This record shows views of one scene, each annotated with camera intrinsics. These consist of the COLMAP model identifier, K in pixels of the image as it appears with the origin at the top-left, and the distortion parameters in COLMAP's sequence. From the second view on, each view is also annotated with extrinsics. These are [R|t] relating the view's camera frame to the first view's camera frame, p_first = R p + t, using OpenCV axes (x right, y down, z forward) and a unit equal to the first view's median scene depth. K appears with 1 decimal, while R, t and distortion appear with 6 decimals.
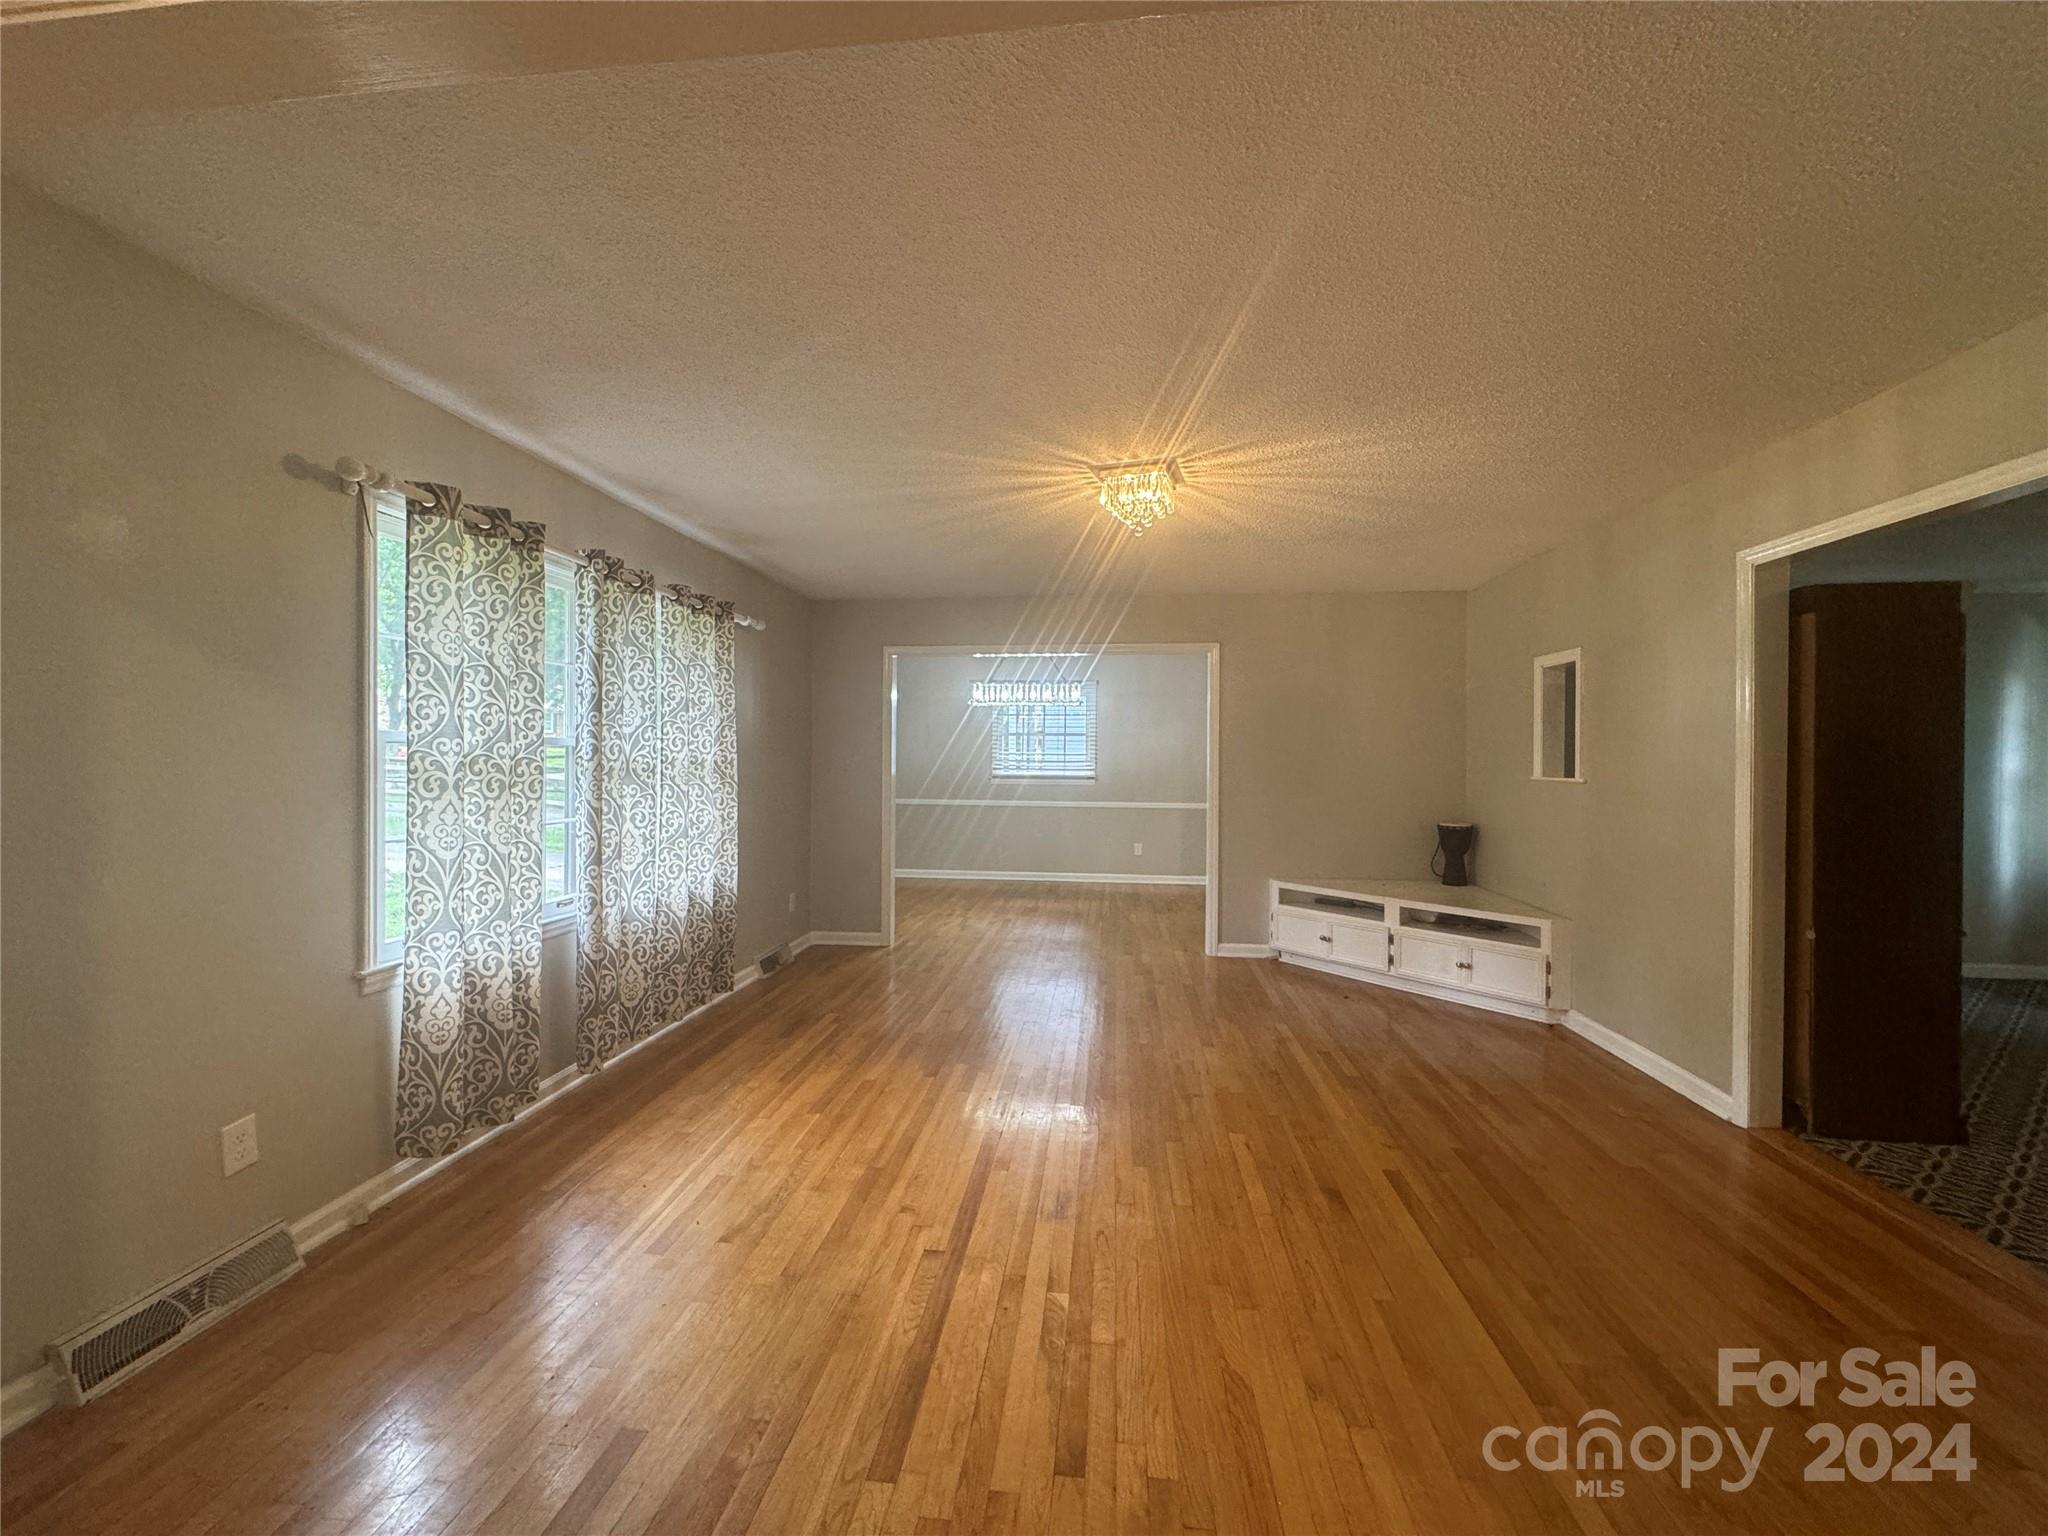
lens RADIAL K [[814.0, 0, 1030.9], [0, 814.0, 766.4], [0, 0, 1]] dist [-0.006408, 0.001204]
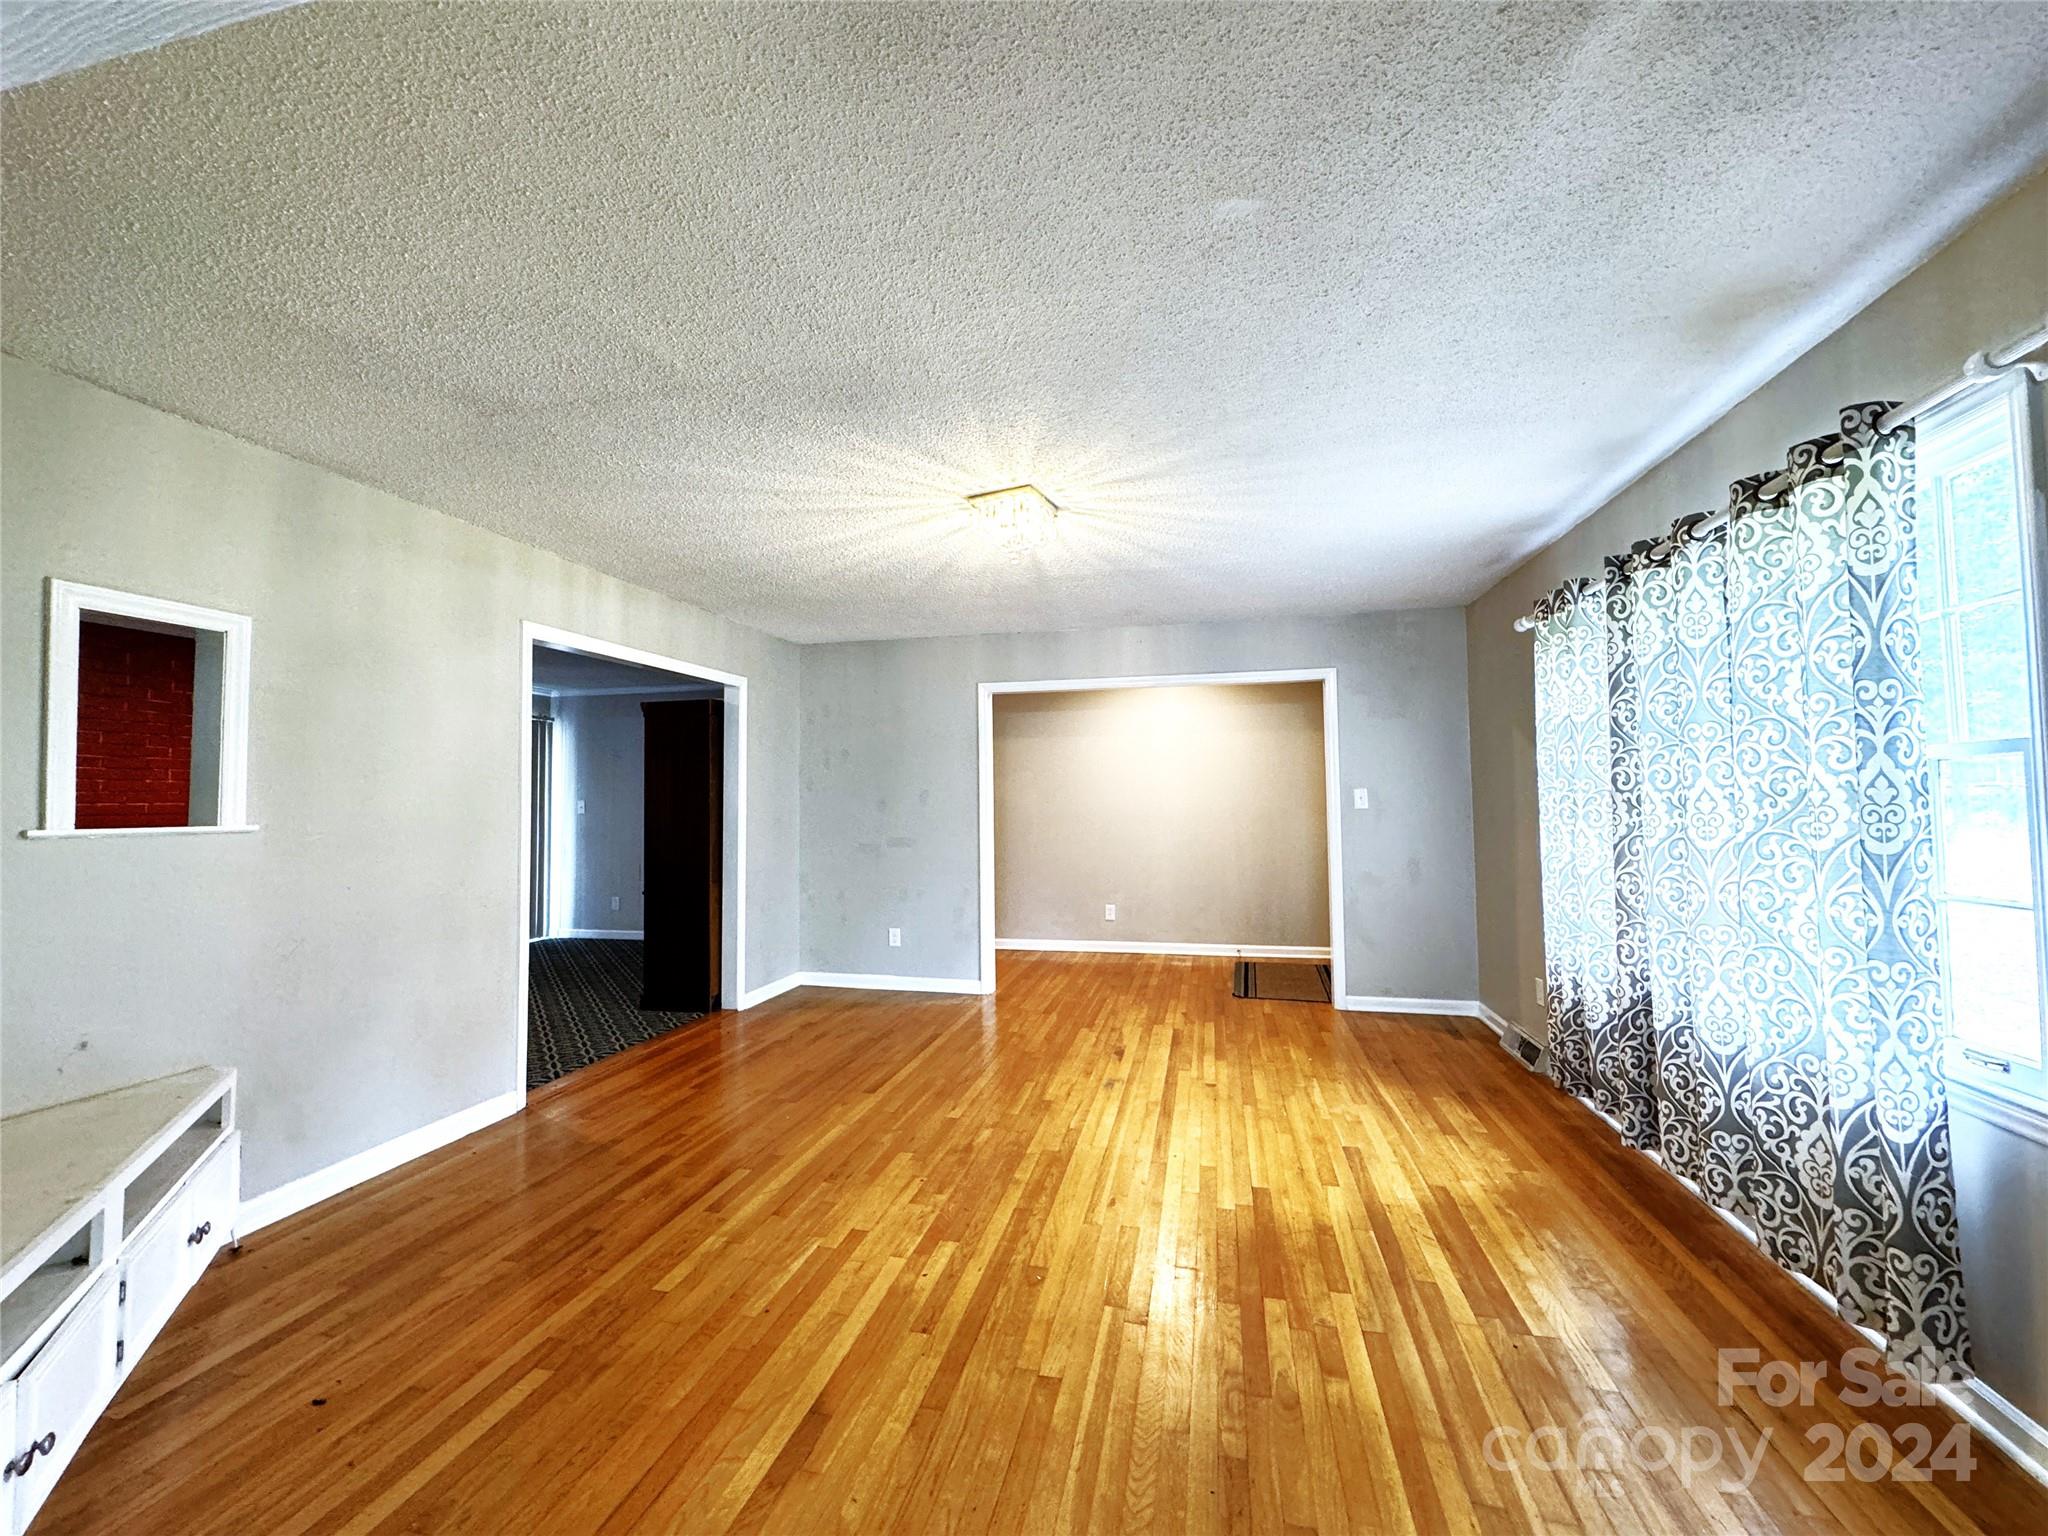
lens RADIAL K [[814.0, 0, 1024.4], [0, 814.0, 766.1], [0, 0, 1]] dist [-0.006408, 0.001204]
pose [[-0.992322, 0.009485, 0.123316, 0.002675], [0.005366, 0.999418, -0.033695, -0.008045], [-0.123563, -0.032774, -0.991795, 1.928054]]
